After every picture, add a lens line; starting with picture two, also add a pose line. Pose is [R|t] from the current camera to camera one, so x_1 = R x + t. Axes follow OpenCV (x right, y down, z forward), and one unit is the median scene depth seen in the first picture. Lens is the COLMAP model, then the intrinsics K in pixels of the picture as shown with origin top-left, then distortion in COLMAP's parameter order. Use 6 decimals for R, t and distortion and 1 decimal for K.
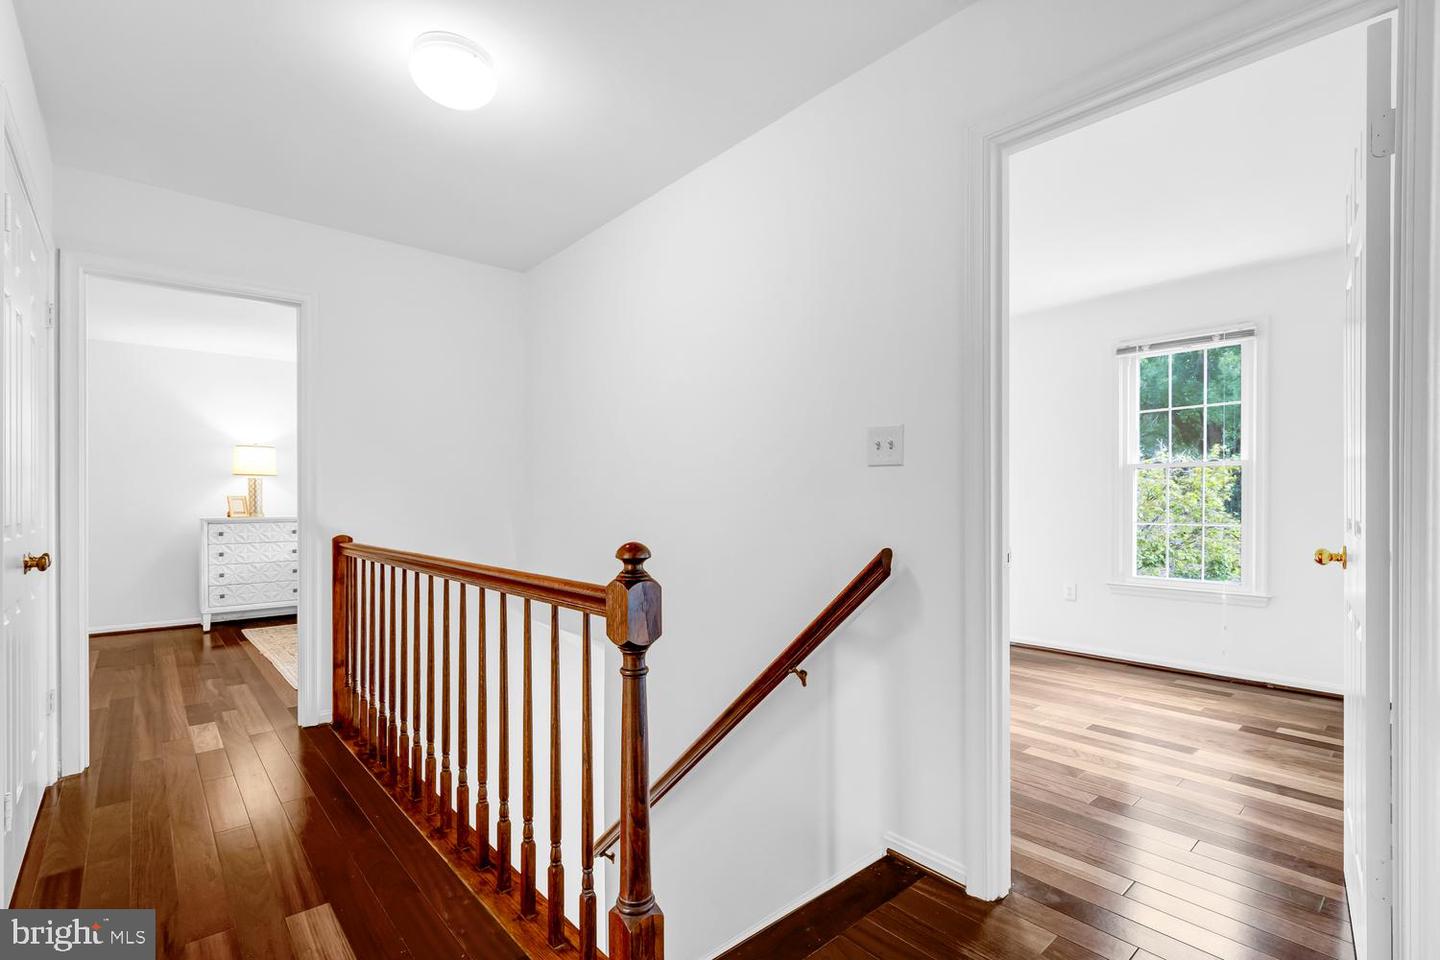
lens RADIAL K [[663.7, 0, 720.6], [0, 663.7, 495.5], [0, 0, 1]] dist [-0.000076, 0.000871]
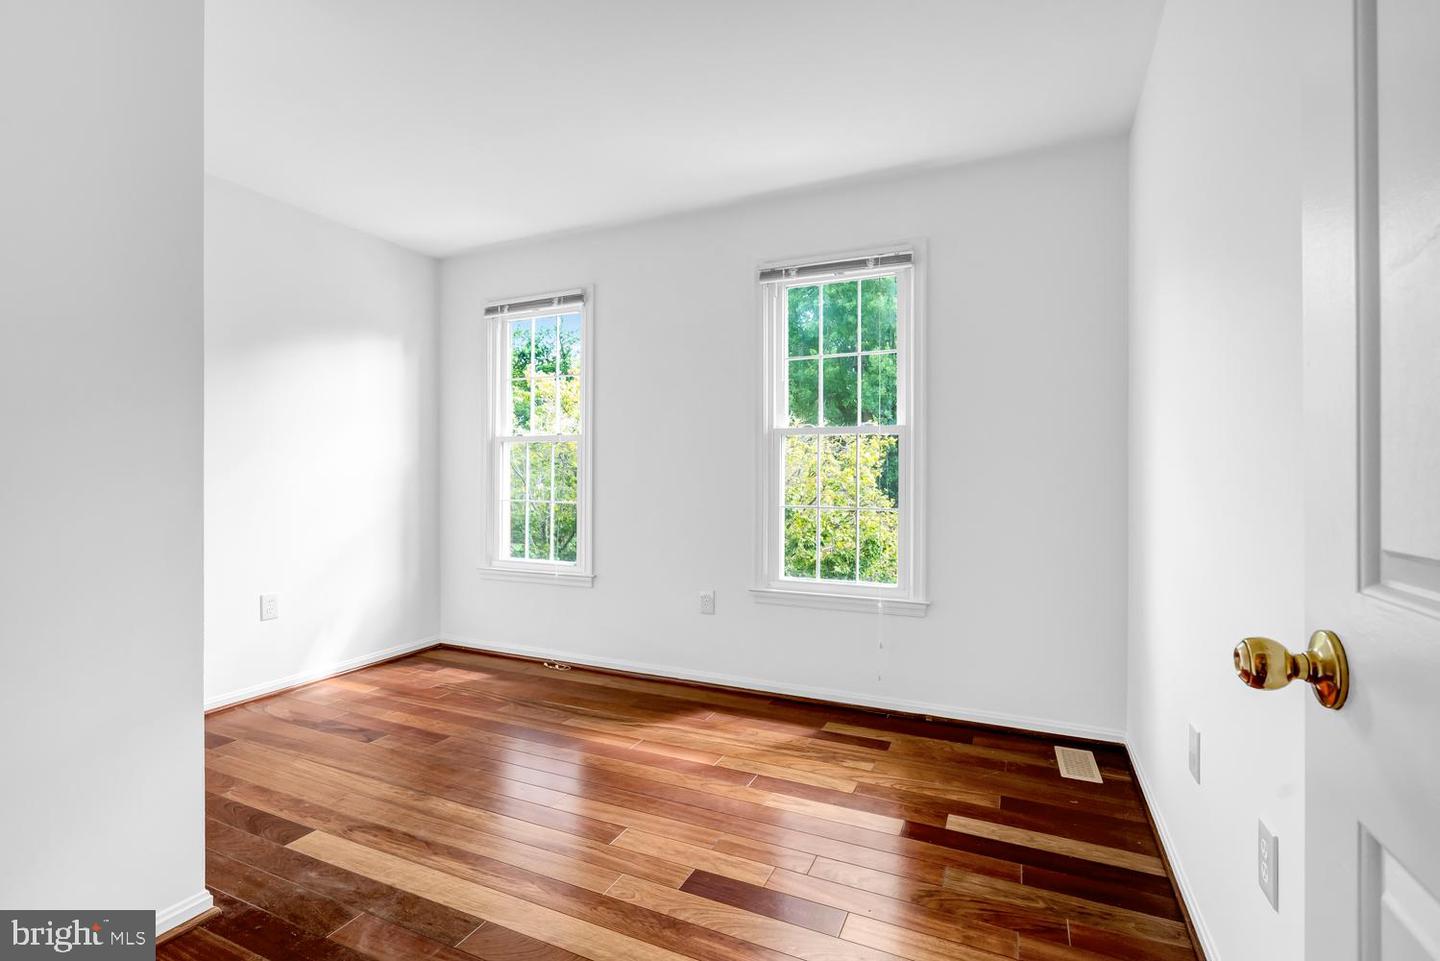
lens RADIAL K [[663.7, 0, 719.5], [0, 663.7, 474.7], [0, 0, 1]] dist [-0.000076, 0.000871]
pose [[0.913109, -0.001755, 0.407712, 0.236762], [0.000706, 0.999996, 0.002723, 0.002691], [-0.407715, -0.002199, 0.913106, 0.320538]]
